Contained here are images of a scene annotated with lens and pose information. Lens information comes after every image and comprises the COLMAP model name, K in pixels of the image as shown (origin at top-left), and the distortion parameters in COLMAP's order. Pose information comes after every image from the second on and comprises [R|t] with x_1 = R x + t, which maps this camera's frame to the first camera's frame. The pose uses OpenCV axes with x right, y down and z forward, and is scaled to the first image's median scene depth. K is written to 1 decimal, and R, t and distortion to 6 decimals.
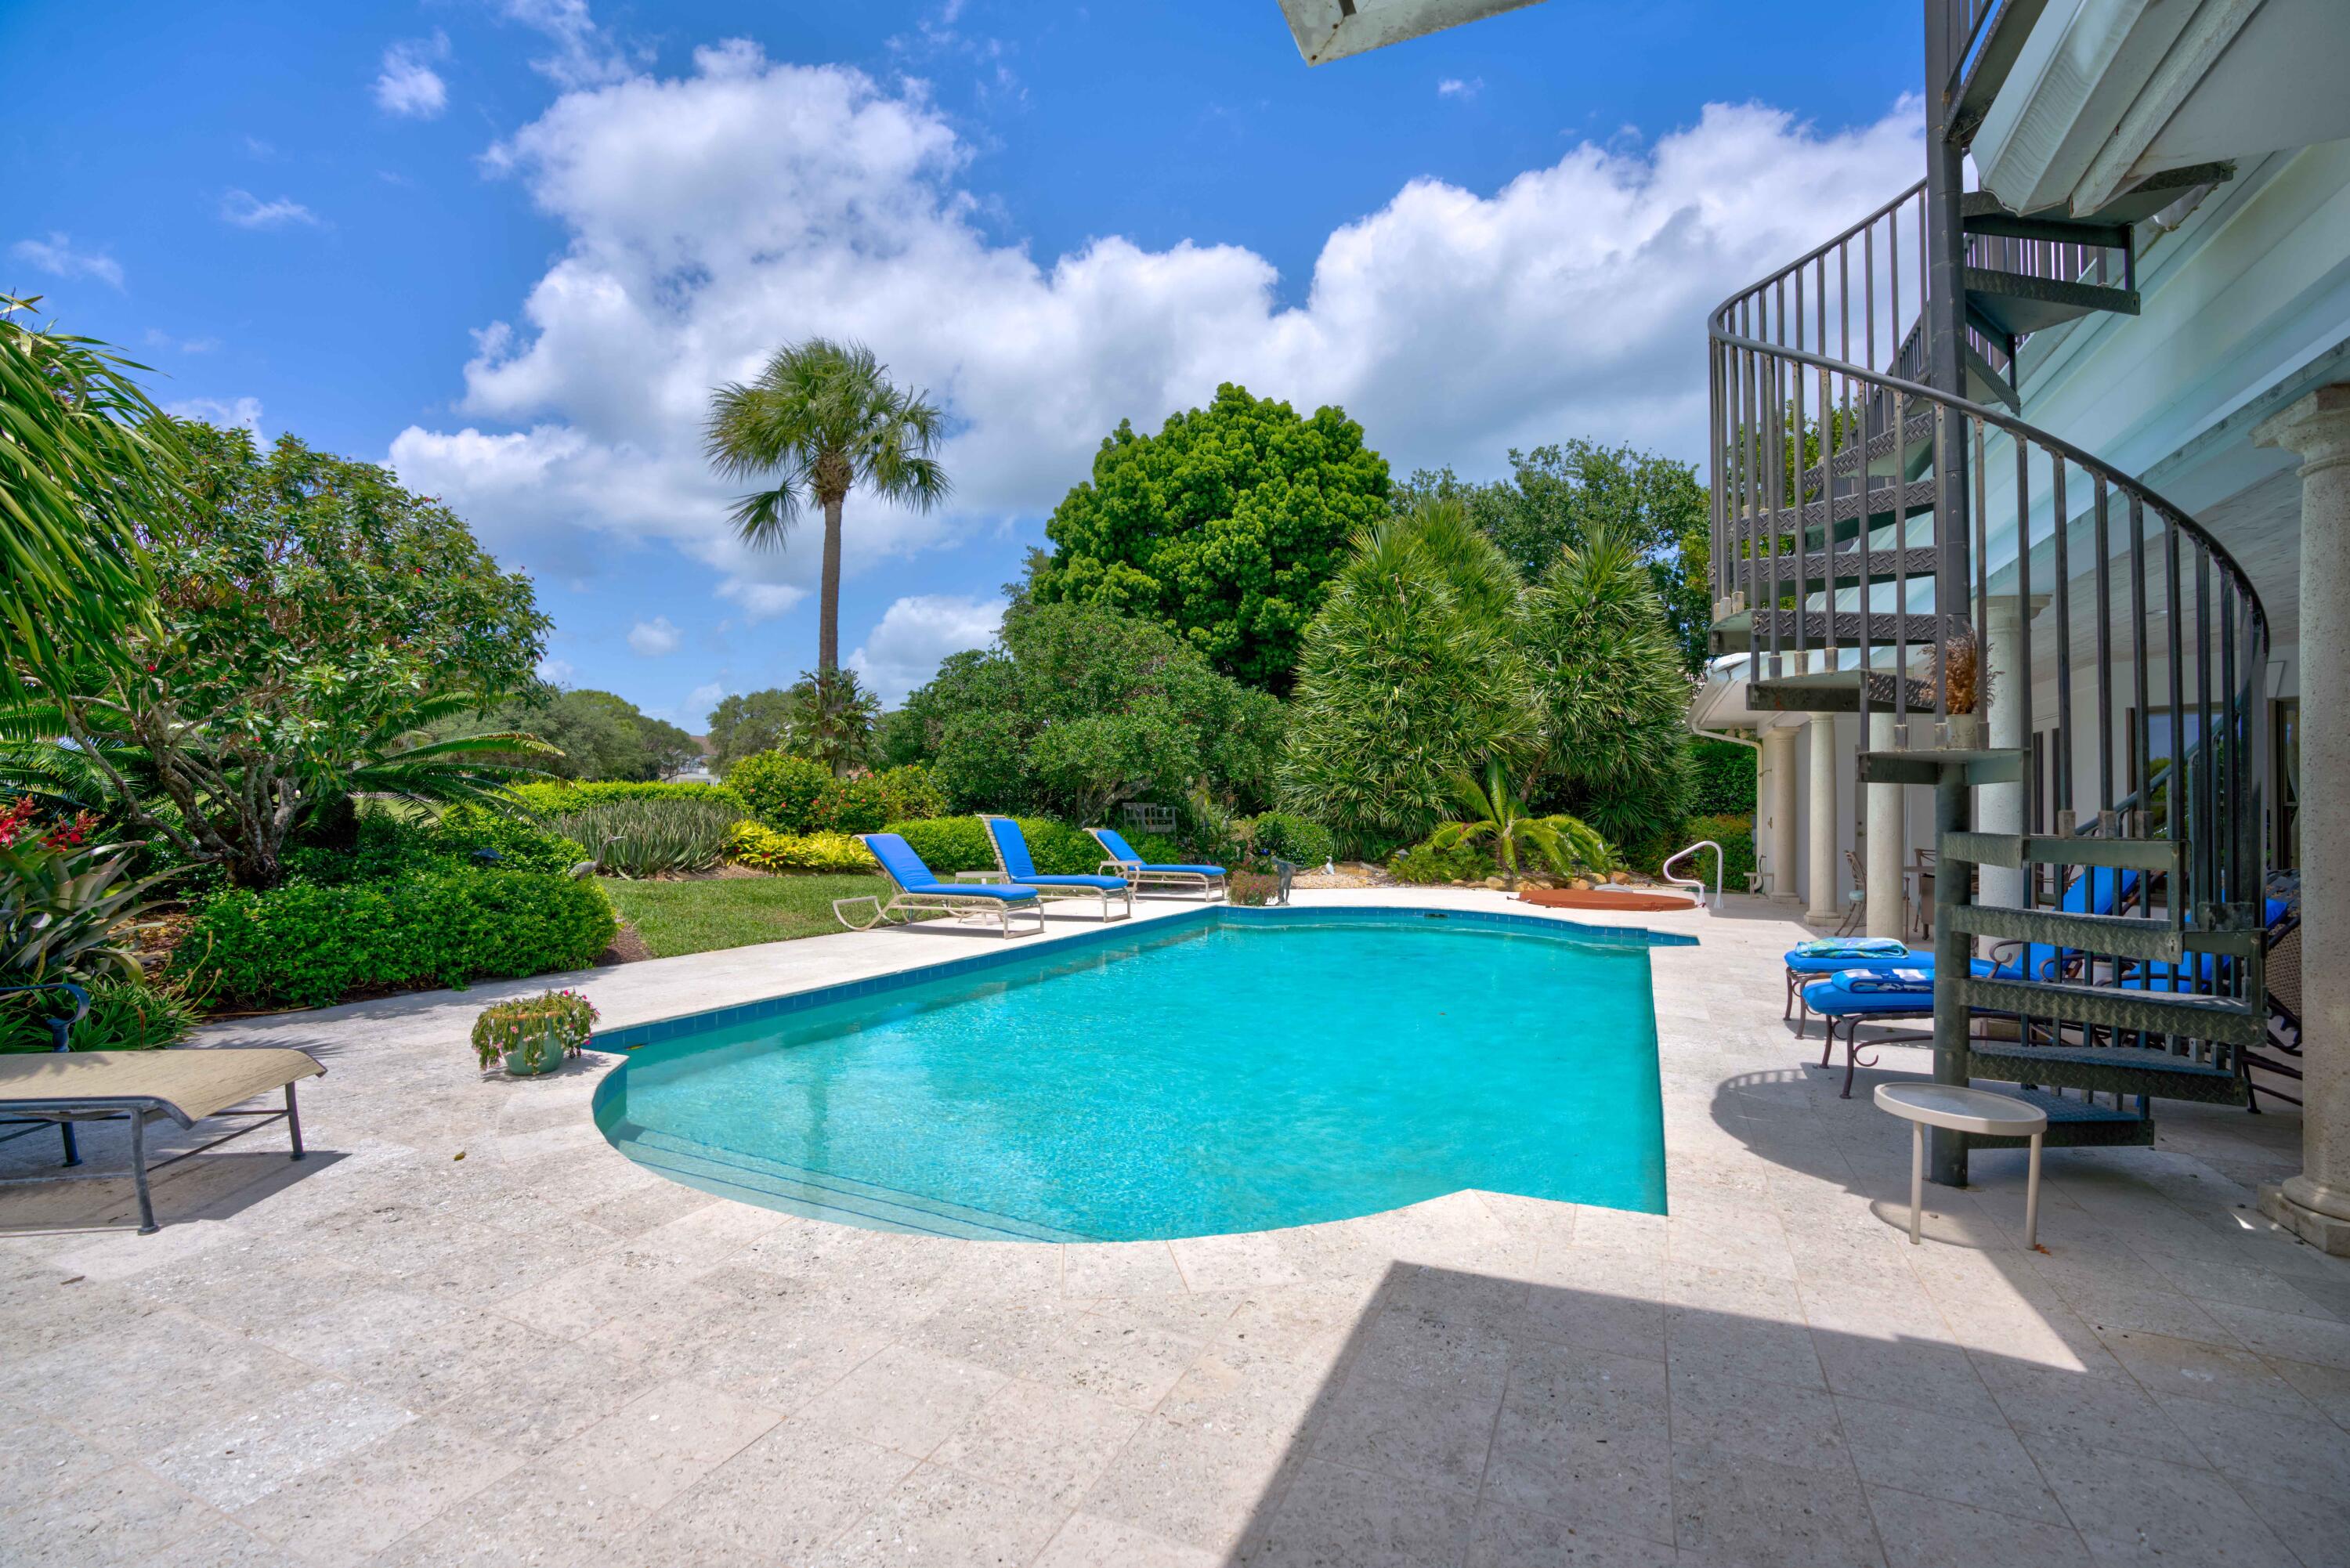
lens RADIAL K [[1050.8, 0, 1175.0], [0, 1050.8, 784.0], [0, 0, 1]] dist [-0.068455, 0.023326]
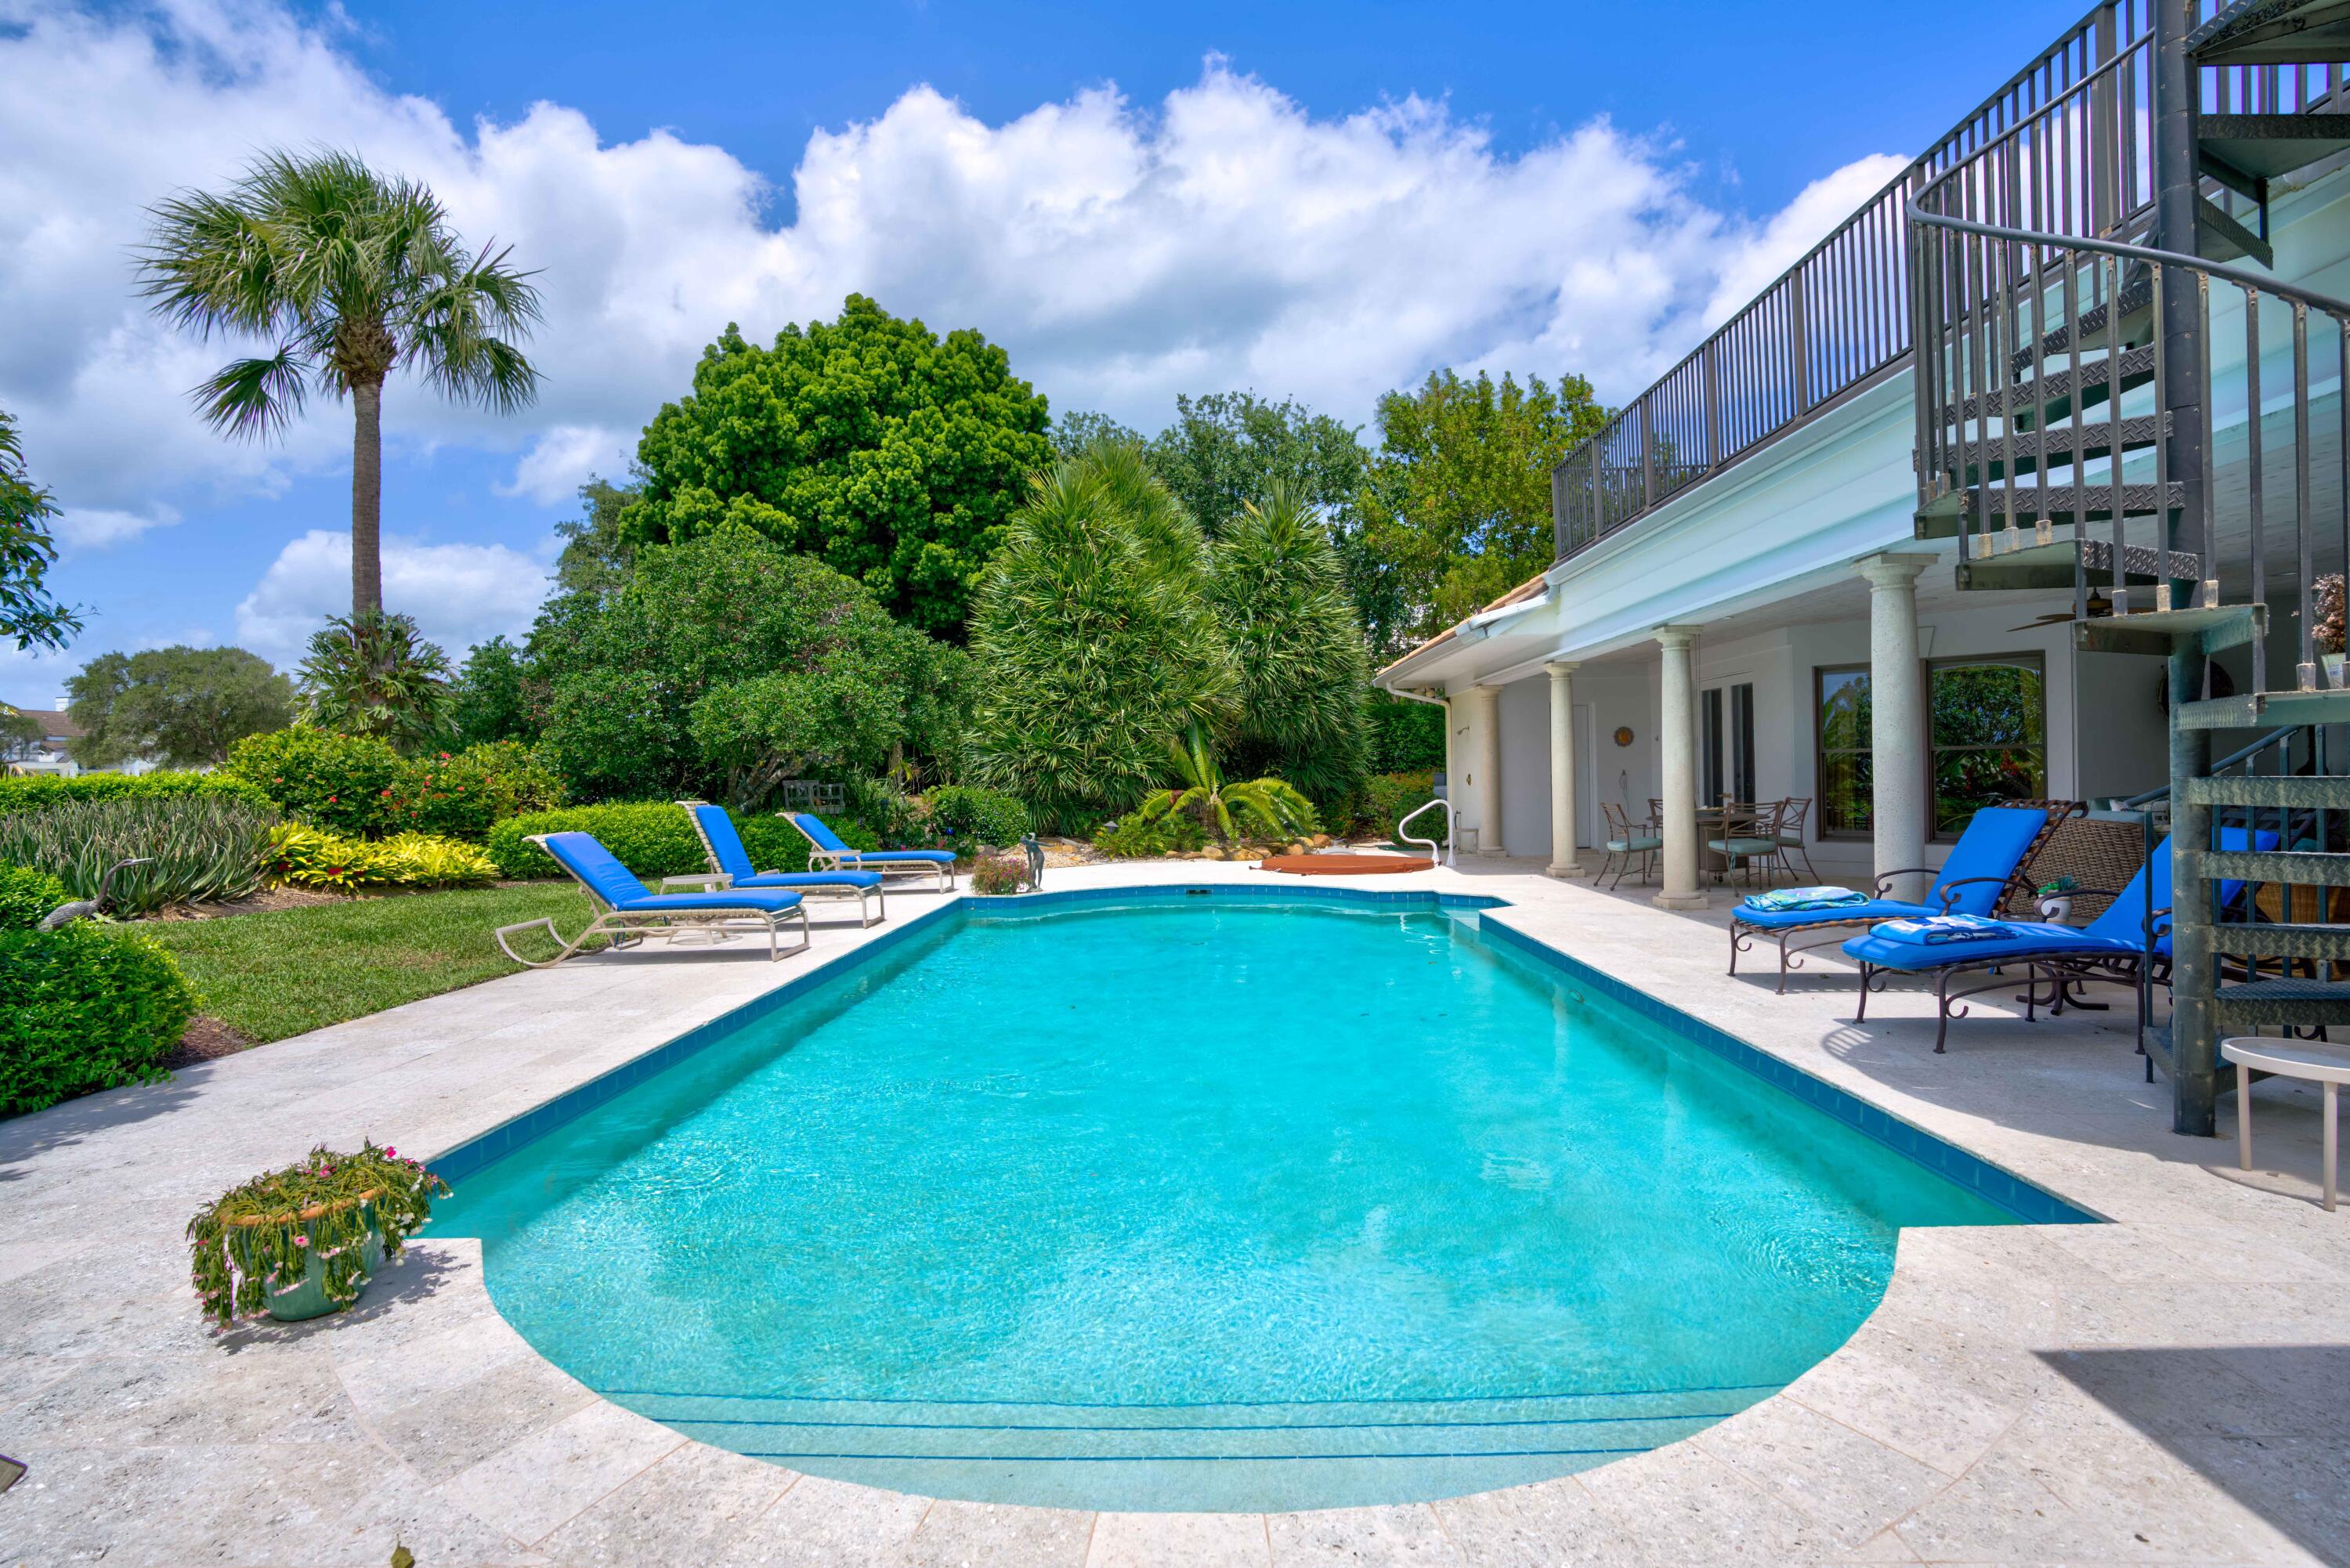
lens RADIAL K [[1119.8, 0, 1153.4], [0, 1119.8, 772.9], [0, 0, 1]] dist [-0.015433, 0.001089]
pose [[0.937544, -0.031117, 0.346472, -0.079965], [0.025214, 0.999450, 0.021534, -0.000117], [-0.346951, -0.011453, 0.937813, 0.061694]]
